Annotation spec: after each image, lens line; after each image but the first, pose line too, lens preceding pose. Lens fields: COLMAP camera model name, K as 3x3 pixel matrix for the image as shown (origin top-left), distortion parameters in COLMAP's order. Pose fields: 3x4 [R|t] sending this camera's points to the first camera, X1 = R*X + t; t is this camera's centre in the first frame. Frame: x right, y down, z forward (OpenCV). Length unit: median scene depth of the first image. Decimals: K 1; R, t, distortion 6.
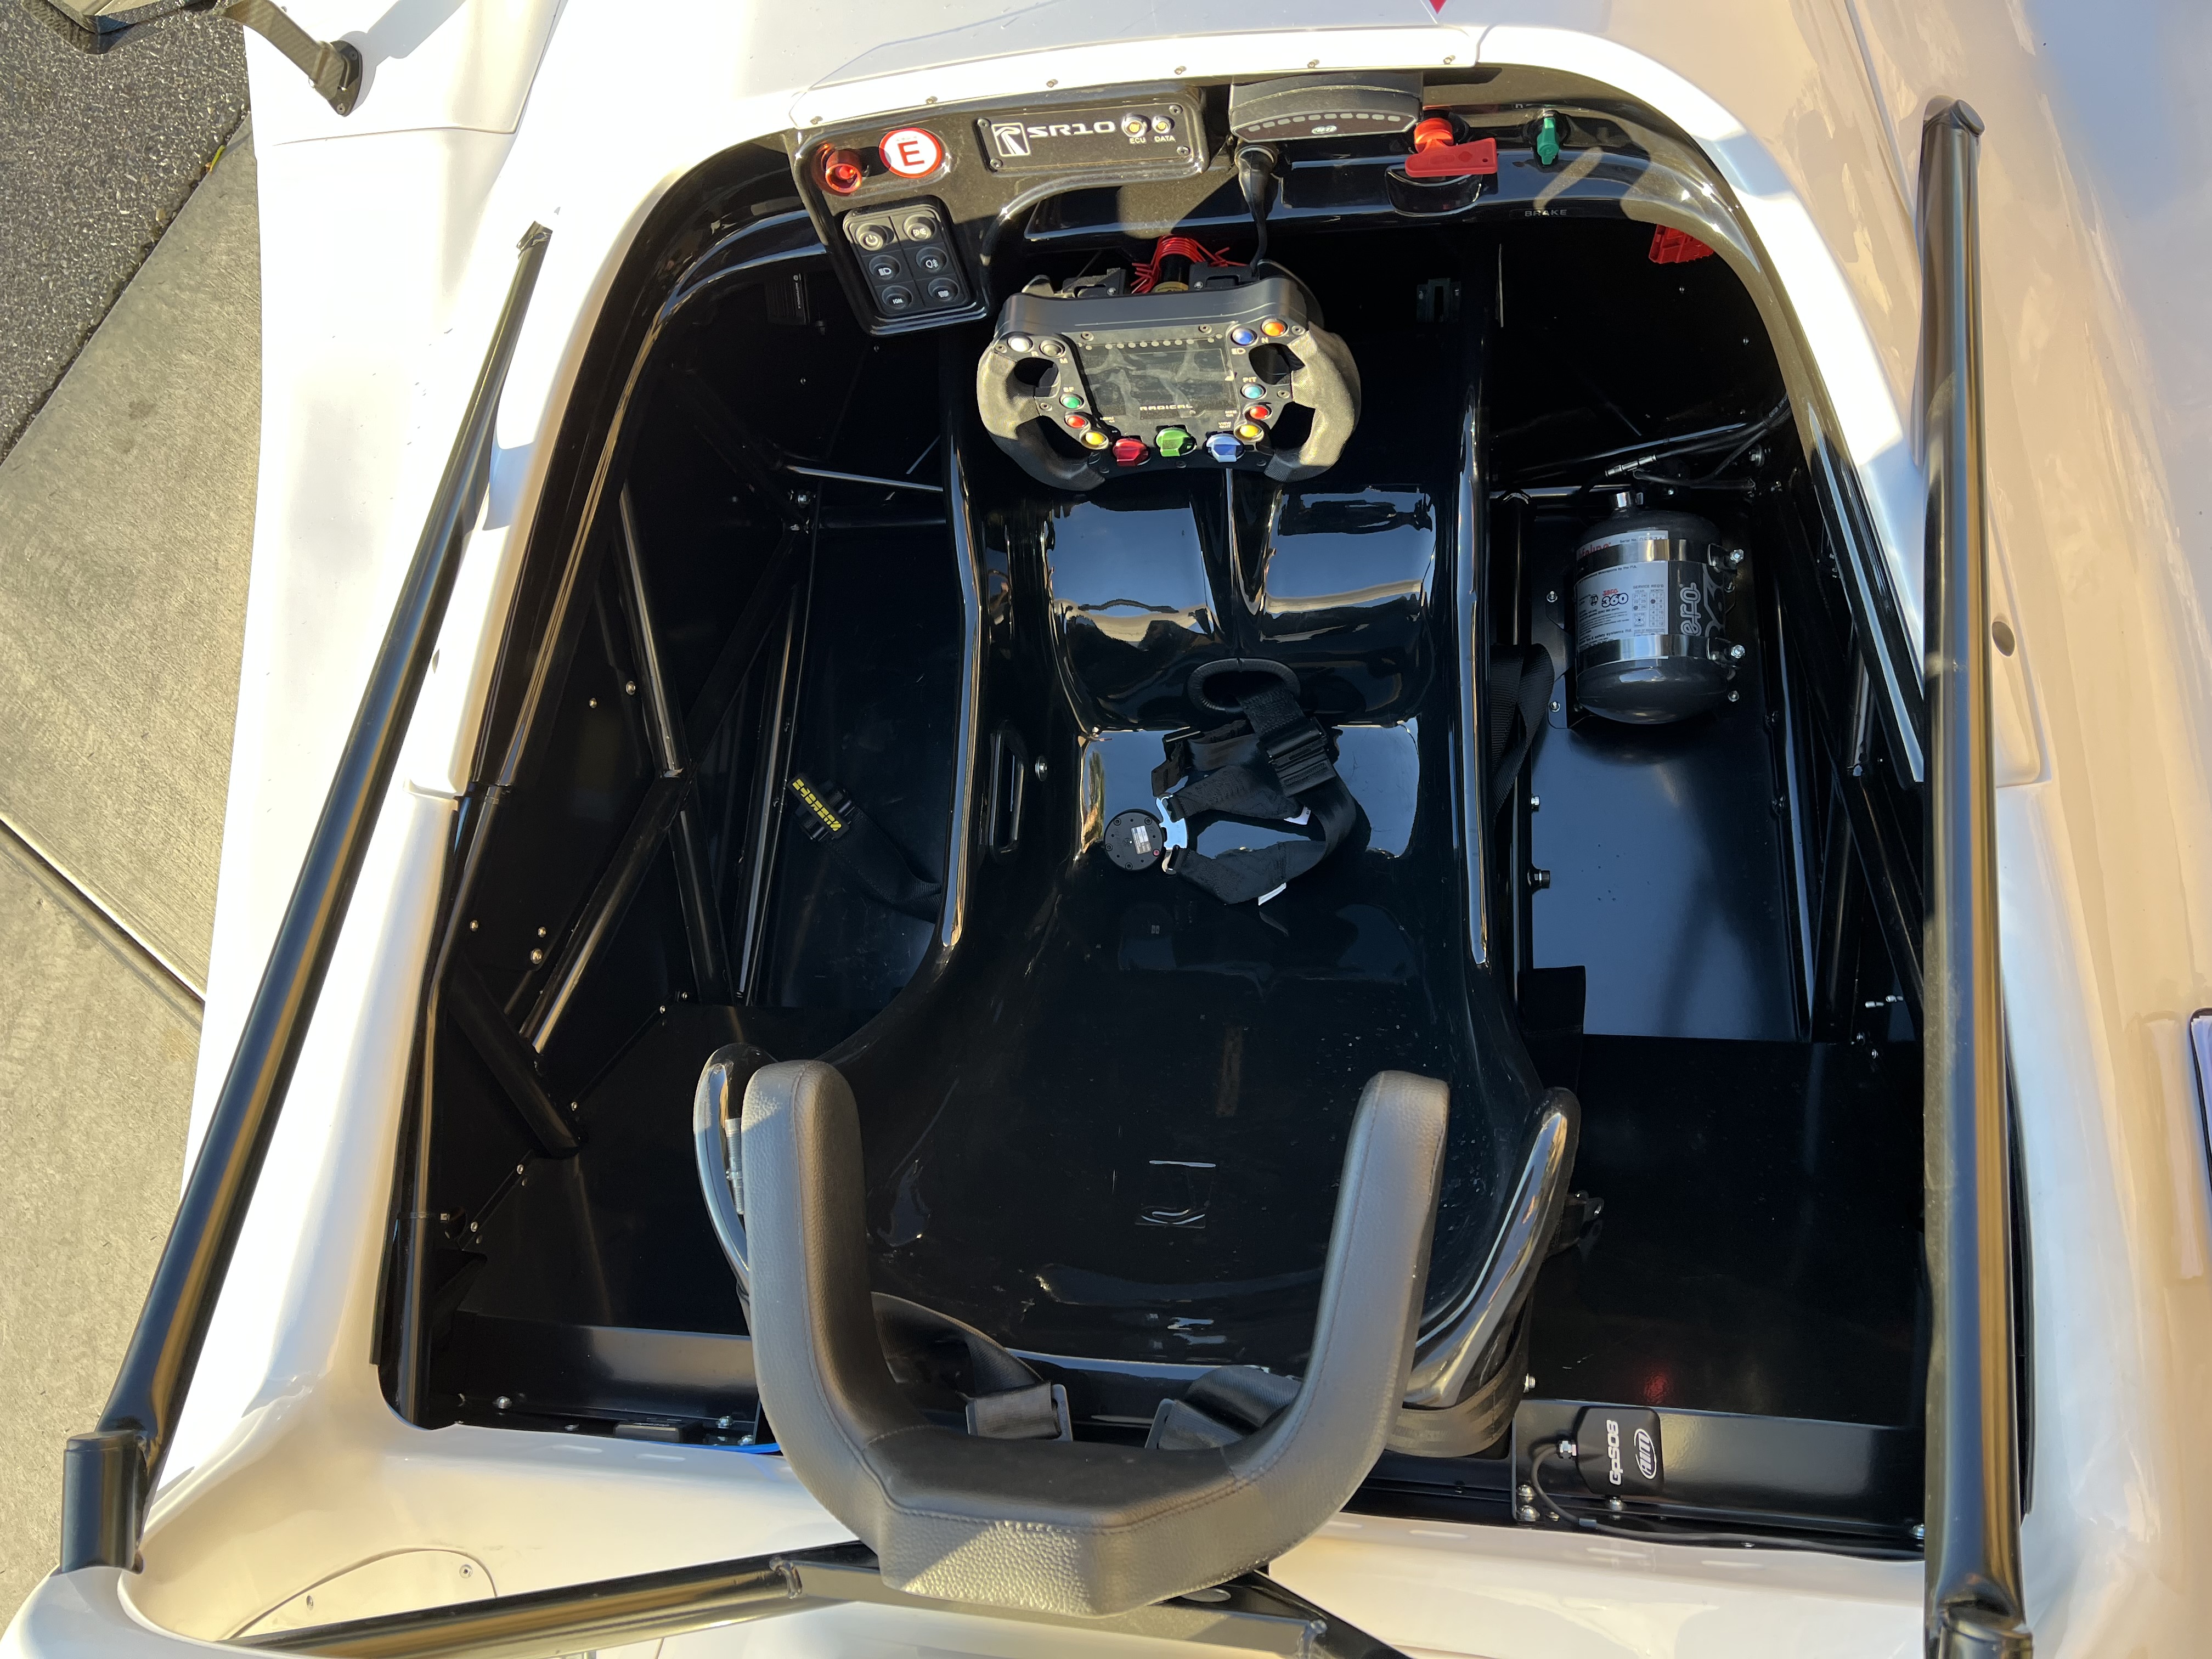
lens RADIAL K [[1687.3, 0, 1150.6], [0, 1687.3, 762.9], [0, 0, 1]] dist [0.040962, -0.039059]
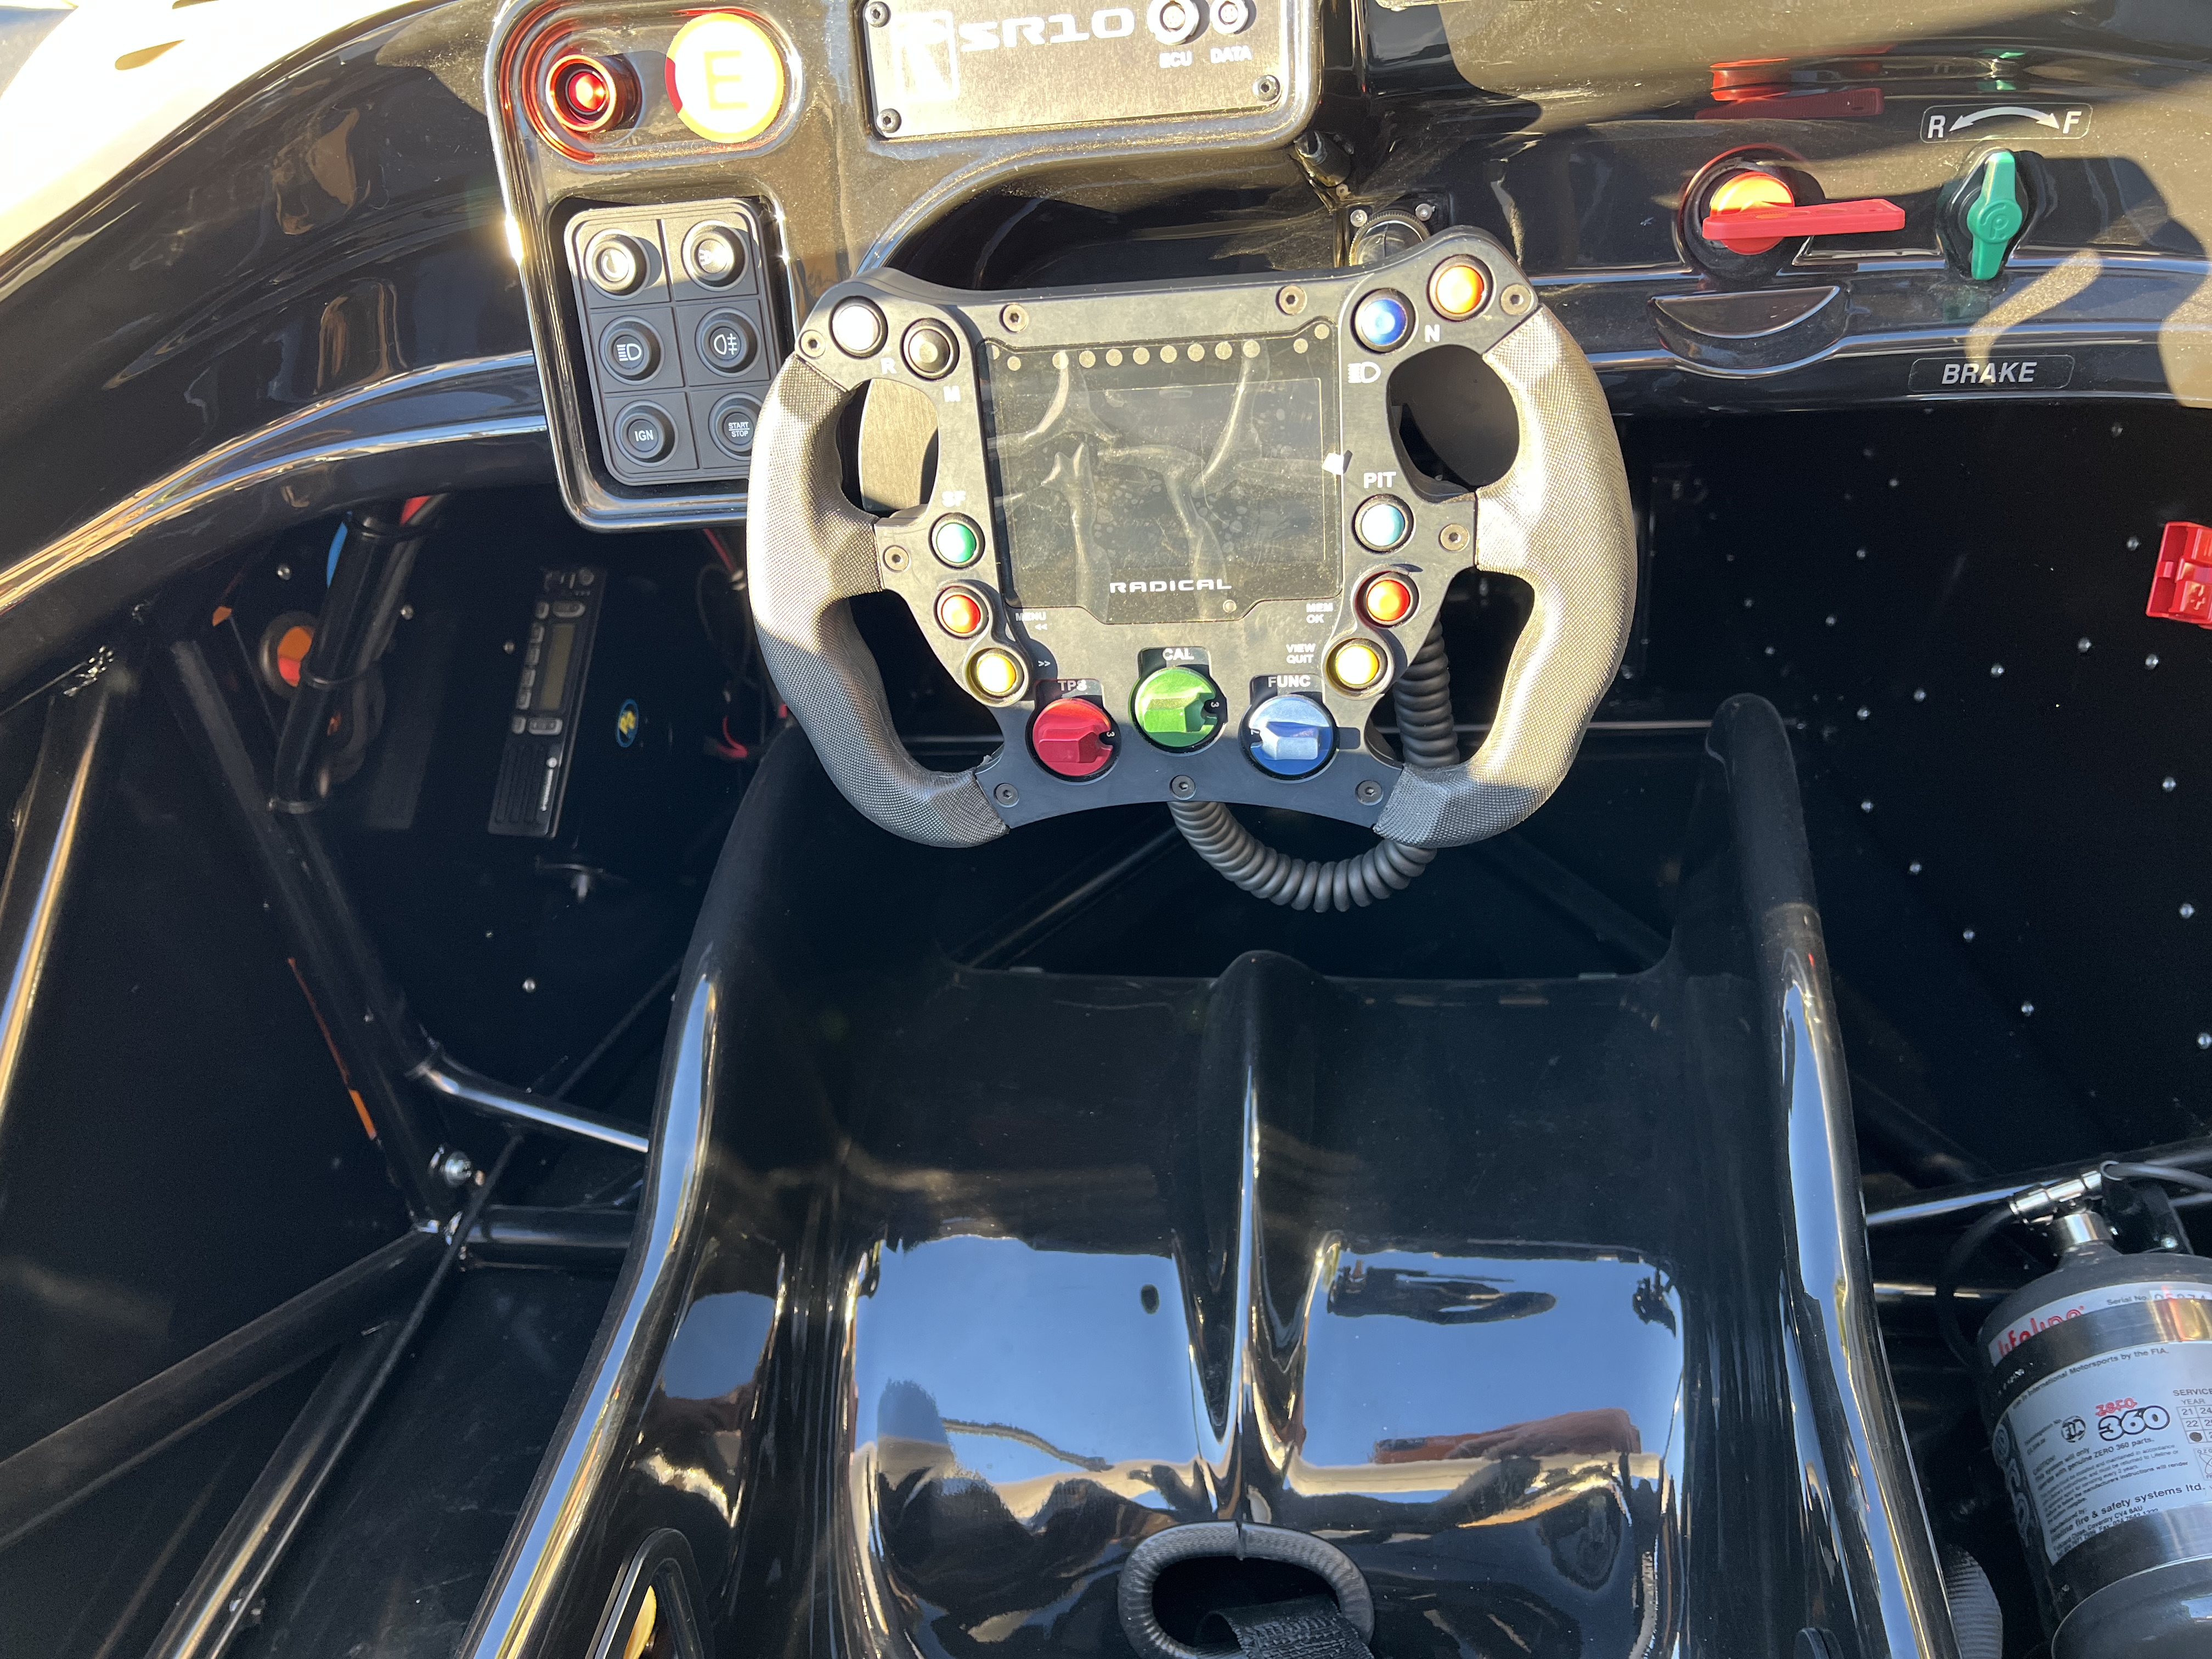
lens RADIAL K [[1687.3, 0, 1123.8], [0, 1687.3, 834.0], [0, 0, 1]] dist [0.040962, -0.039059]
pose [[0.992310, 0.118599, -0.035435, 0.018475], [-0.114808, 0.774868, -0.621610, 0.099539], [-0.046265, 0.620897, 0.782525, 0.650918]]
